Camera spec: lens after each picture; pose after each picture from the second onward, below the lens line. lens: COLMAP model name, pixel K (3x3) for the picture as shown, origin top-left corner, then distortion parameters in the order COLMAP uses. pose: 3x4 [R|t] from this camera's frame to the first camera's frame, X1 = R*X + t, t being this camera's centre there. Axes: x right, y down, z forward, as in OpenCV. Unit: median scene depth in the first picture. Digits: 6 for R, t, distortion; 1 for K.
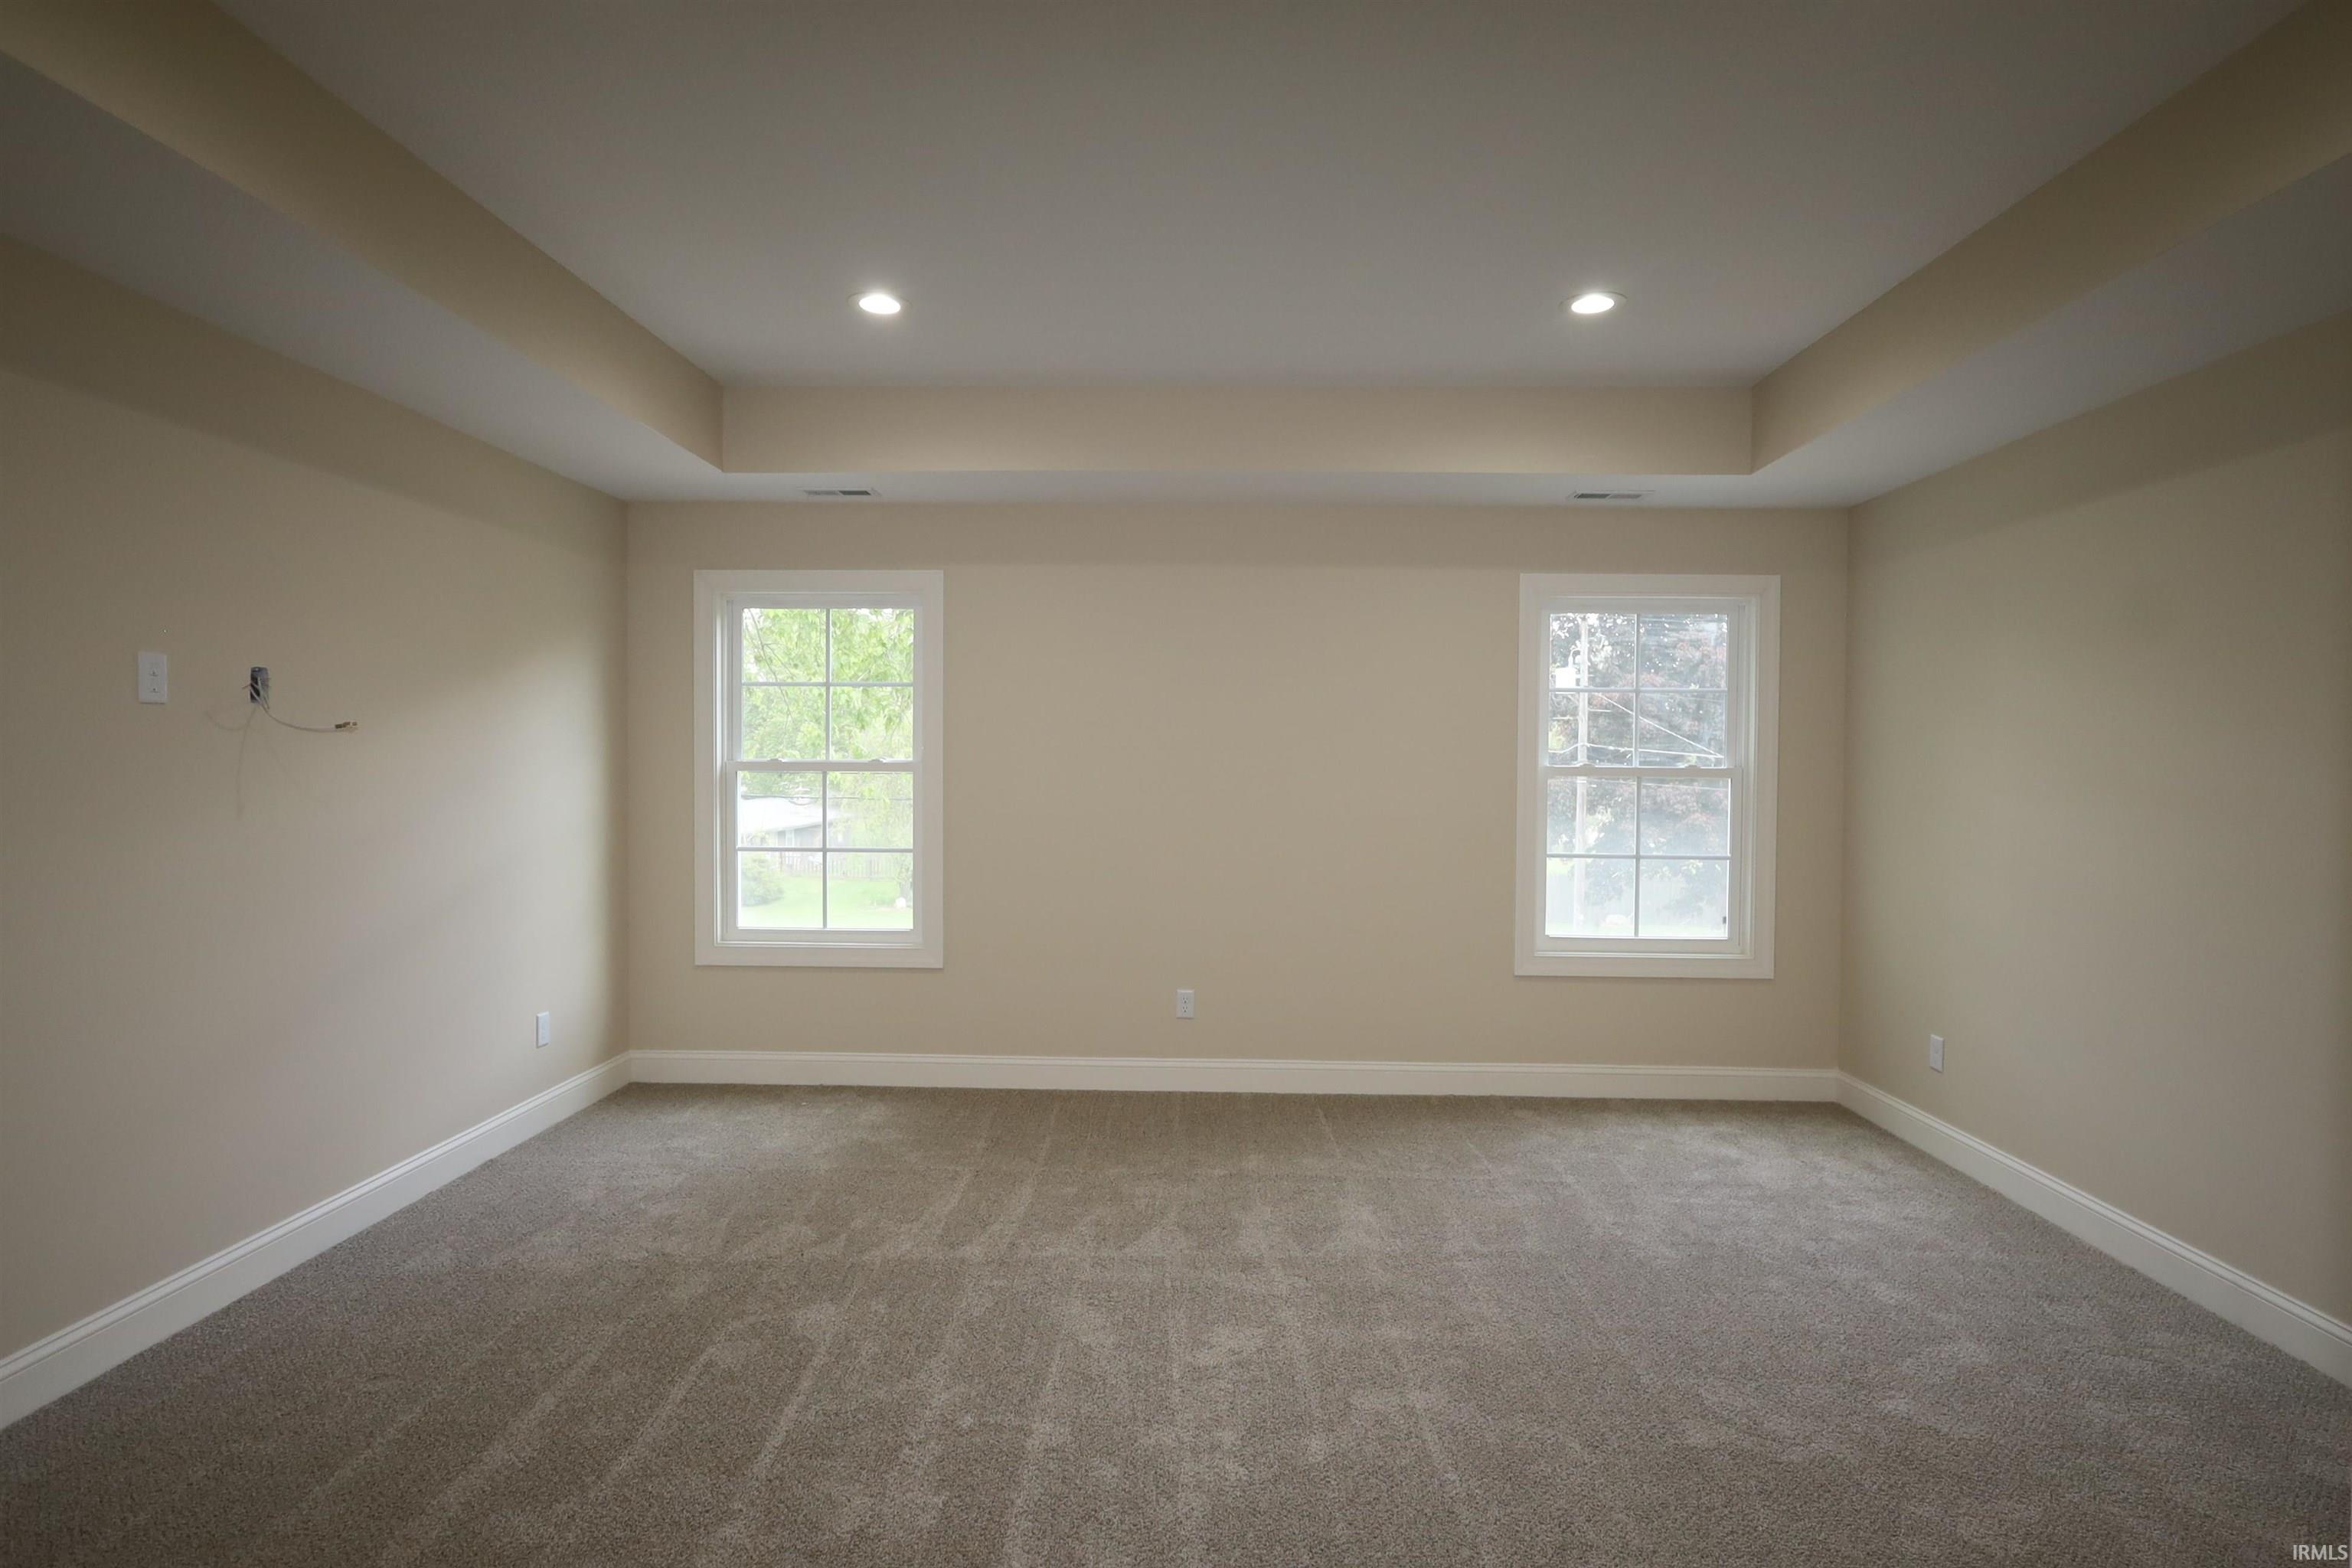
lens RADIAL K [[1220.7, 0, 1176.0], [0, 1220.7, 784.0], [0, 0, 1]] dist [0.000234, 0.001615]
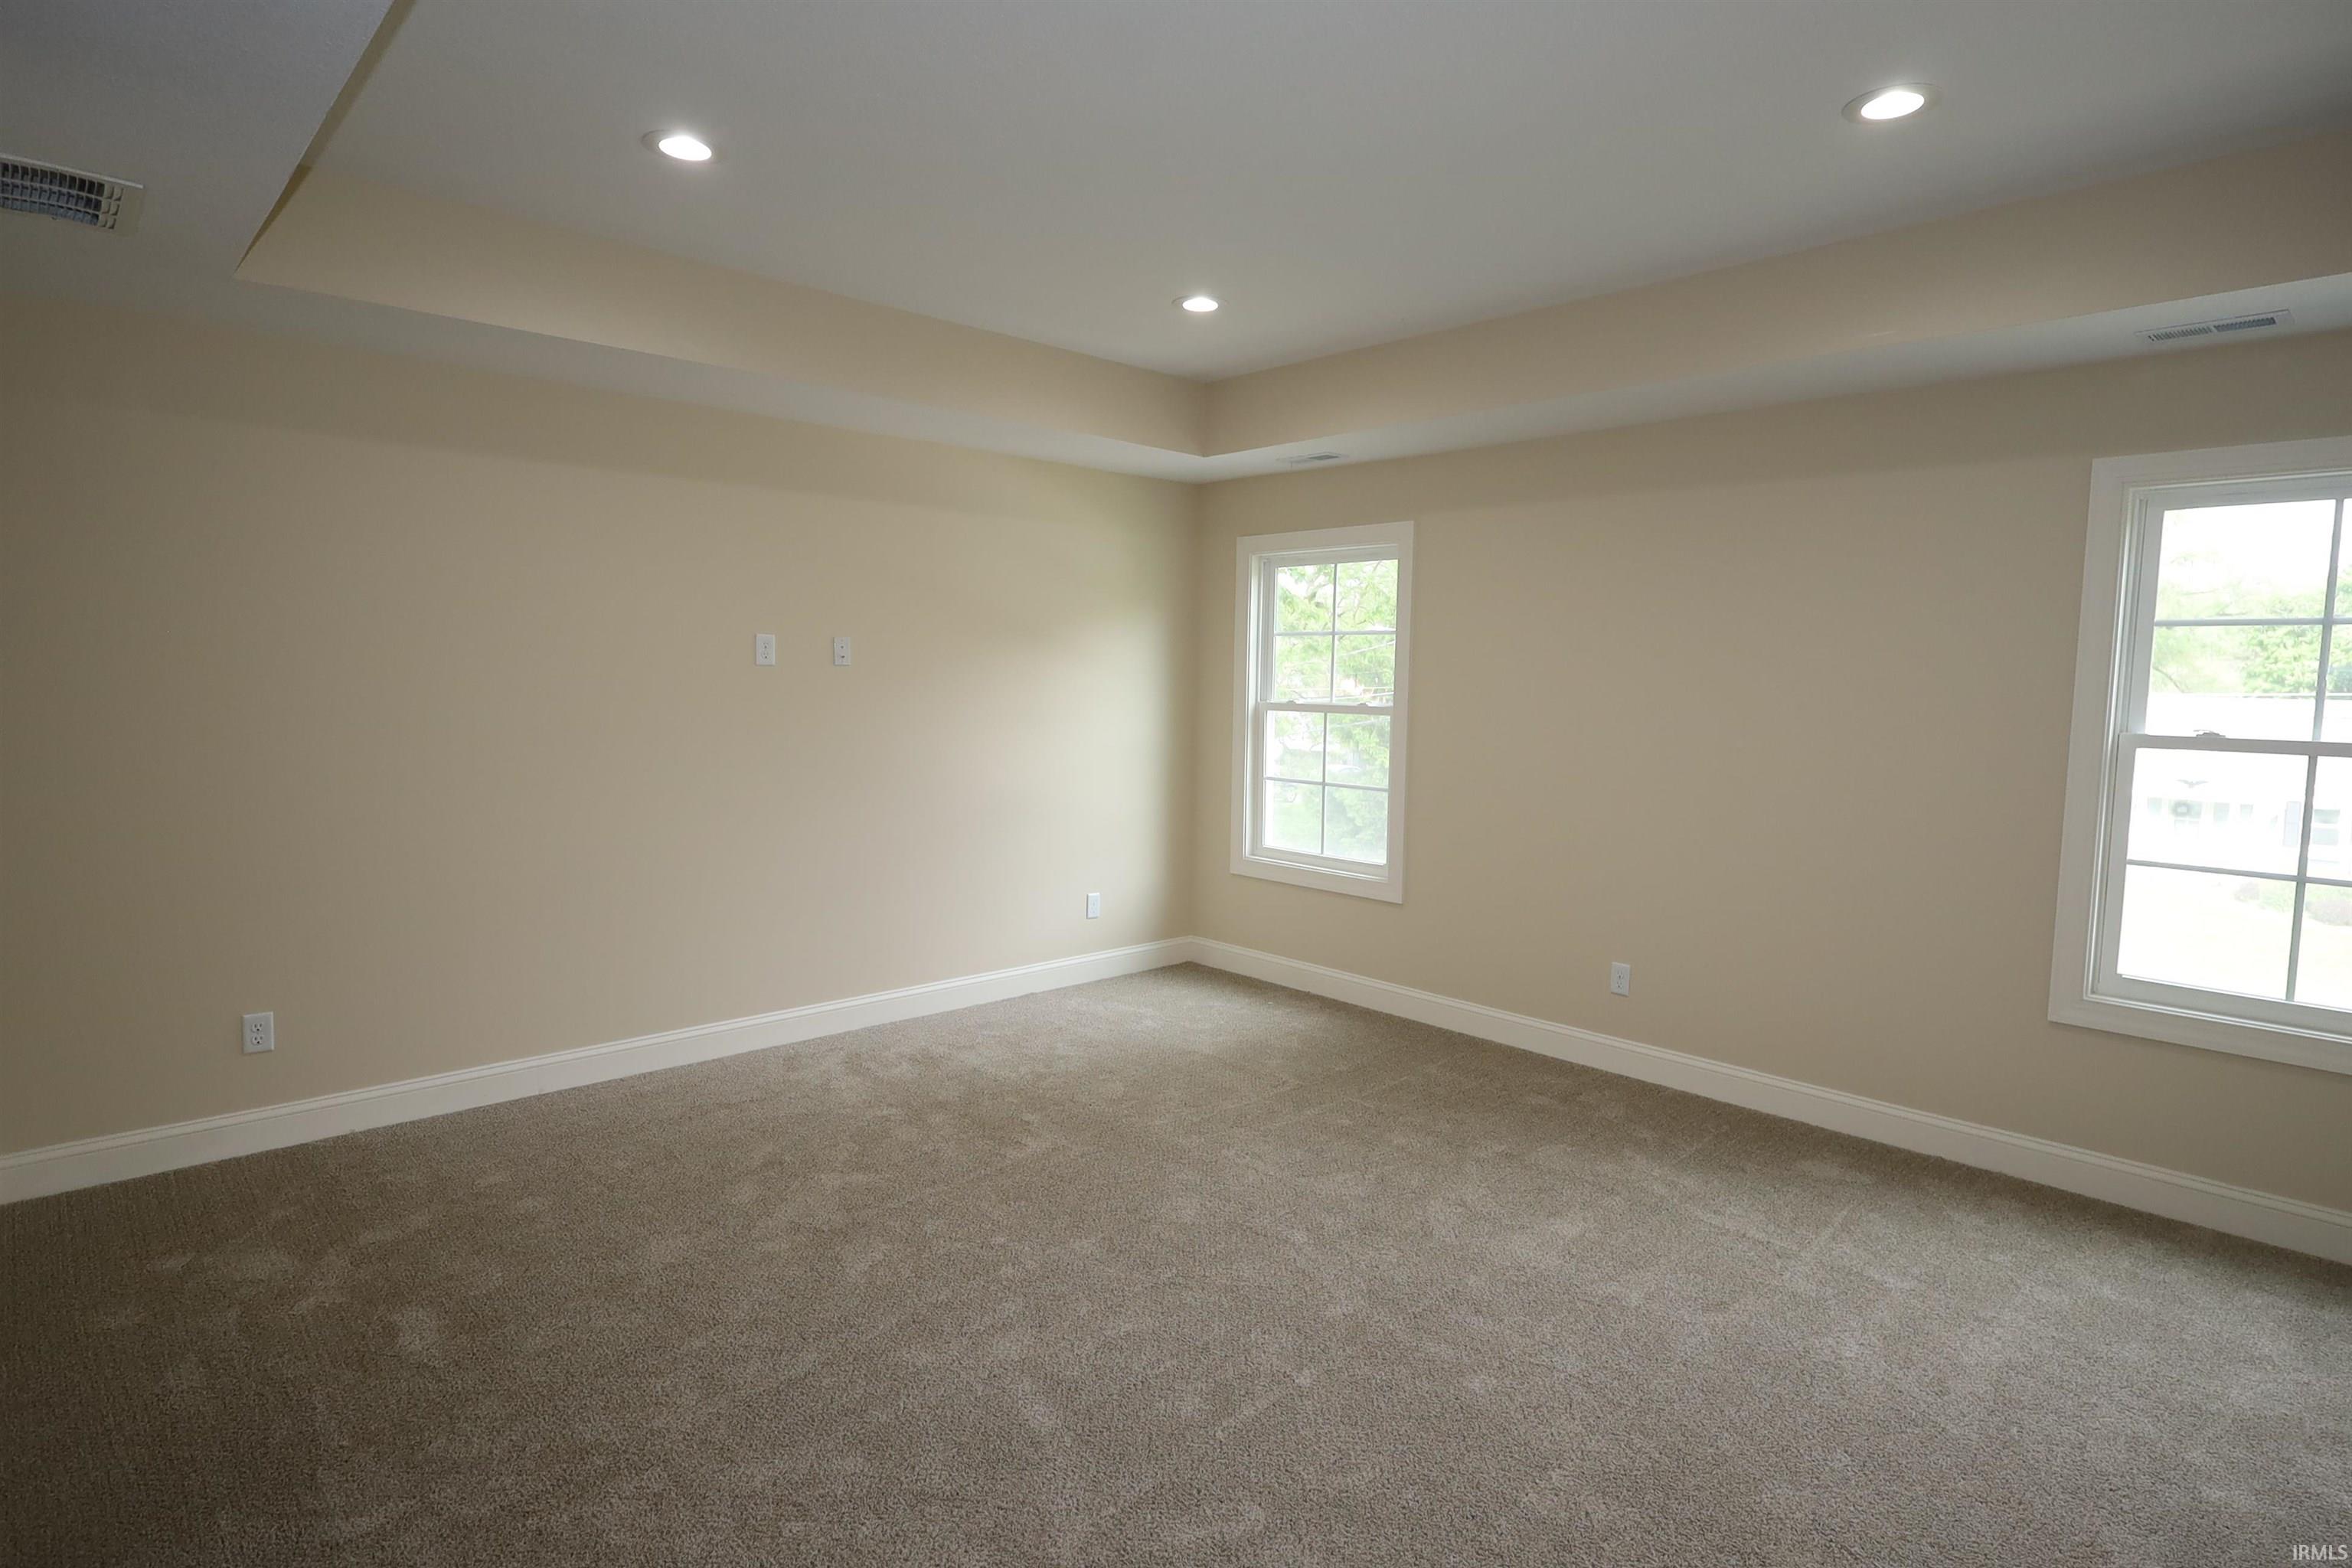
lens RADIAL K [[1220.7, 0, 1176.0], [0, 1220.7, 784.0], [0, 0, 1]] dist [0.000234, 0.001615]
pose [[0.713083, 0.068186, -0.697756, 0.399138], [-0.026448, 0.997167, 0.070416, -0.021057], [0.700580, -0.031759, 0.712867, 0.119452]]
